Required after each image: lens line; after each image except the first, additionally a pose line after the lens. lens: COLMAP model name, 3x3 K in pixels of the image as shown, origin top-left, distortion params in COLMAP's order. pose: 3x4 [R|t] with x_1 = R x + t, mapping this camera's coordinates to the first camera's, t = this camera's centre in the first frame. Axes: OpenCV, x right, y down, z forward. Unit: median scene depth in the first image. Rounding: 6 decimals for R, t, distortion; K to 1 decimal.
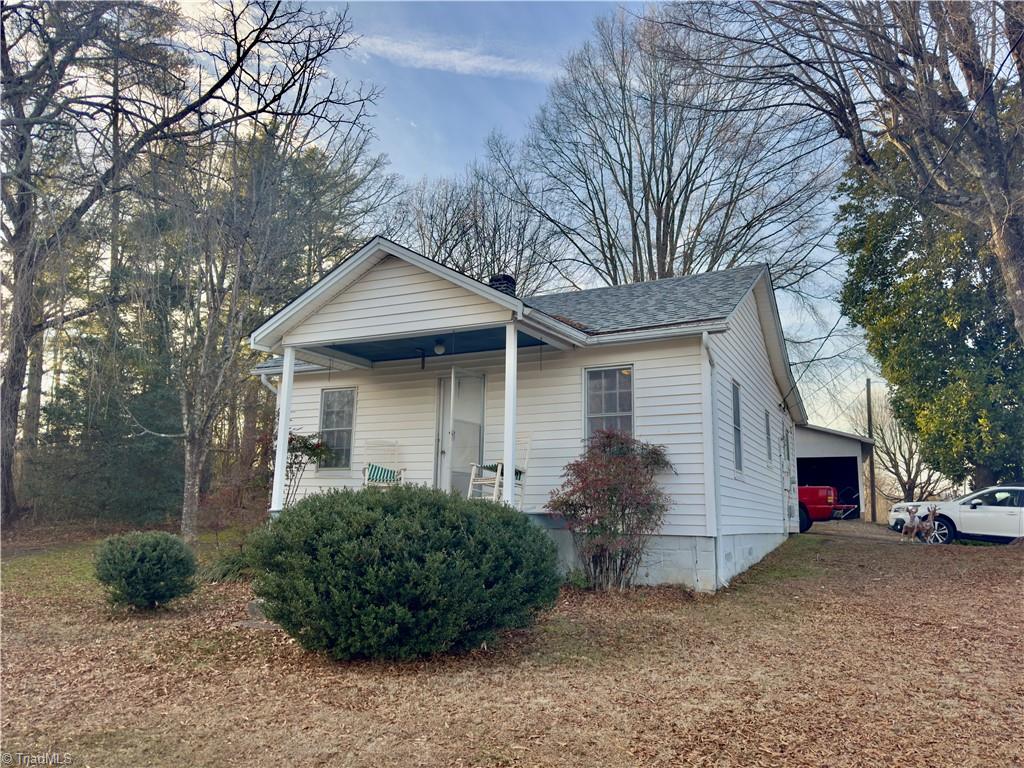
lens RADIAL K [[756.3, 0, 512.0], [0, 756.3, 384.0], [0, 0, 1]] dist [0.047329, -0.000569]
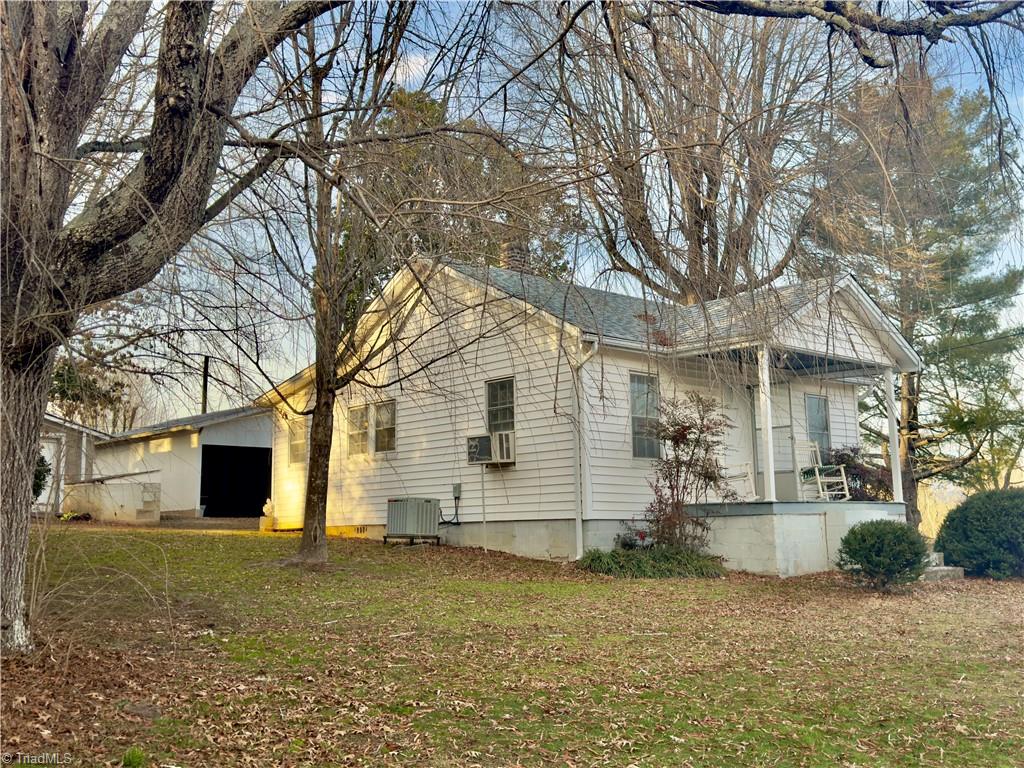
lens RADIAL K [[1040.2, 0, 512.0], [0, 1040.2, 384.0], [0, 0, 1]] dist [-0.007037, -0.004898]
pose [[0.394659, 0.105331, 0.912770, -1.595761], [-0.145782, 0.988002, -0.050980, 0.117091], [-0.907189, -0.112946, 0.405279, 0.694448]]
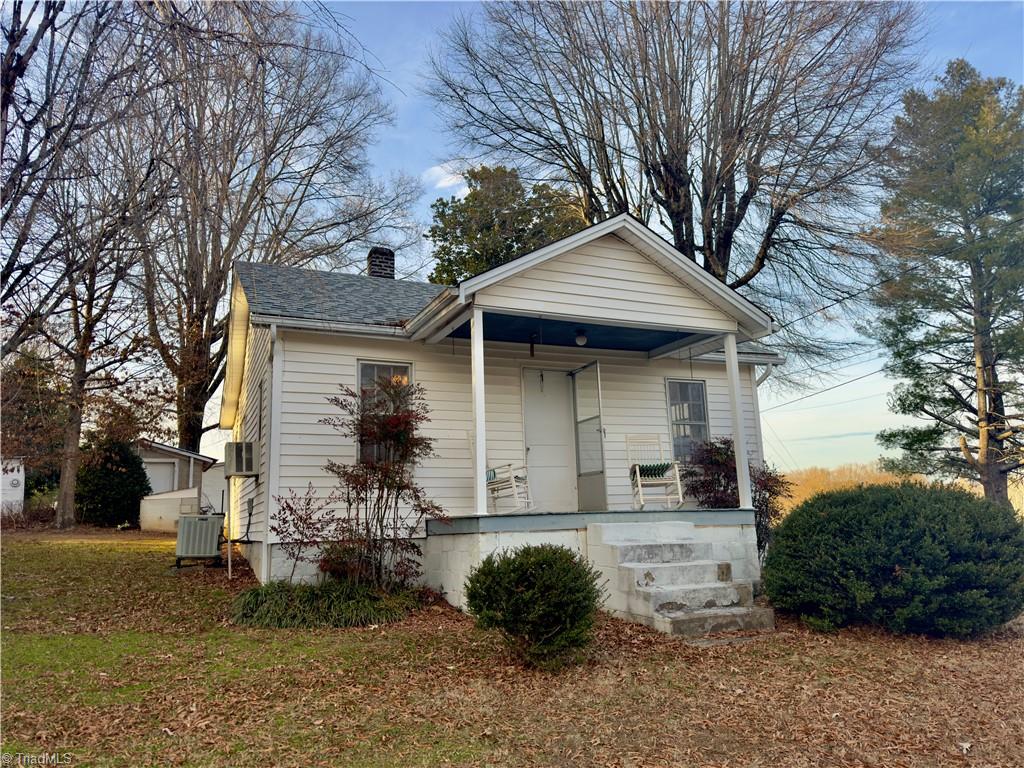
lens RADIAL K [[756.3, 0, 512.0], [0, 756.3, 384.0], [0, 0, 1]] dist [0.047329, -0.000569]
pose [[0.634927, 0.103429, 0.765618, -0.817045], [-0.097970, 0.993777, -0.053004, 0.062241], [-0.766335, -0.041354, 0.641109, 0.446592]]
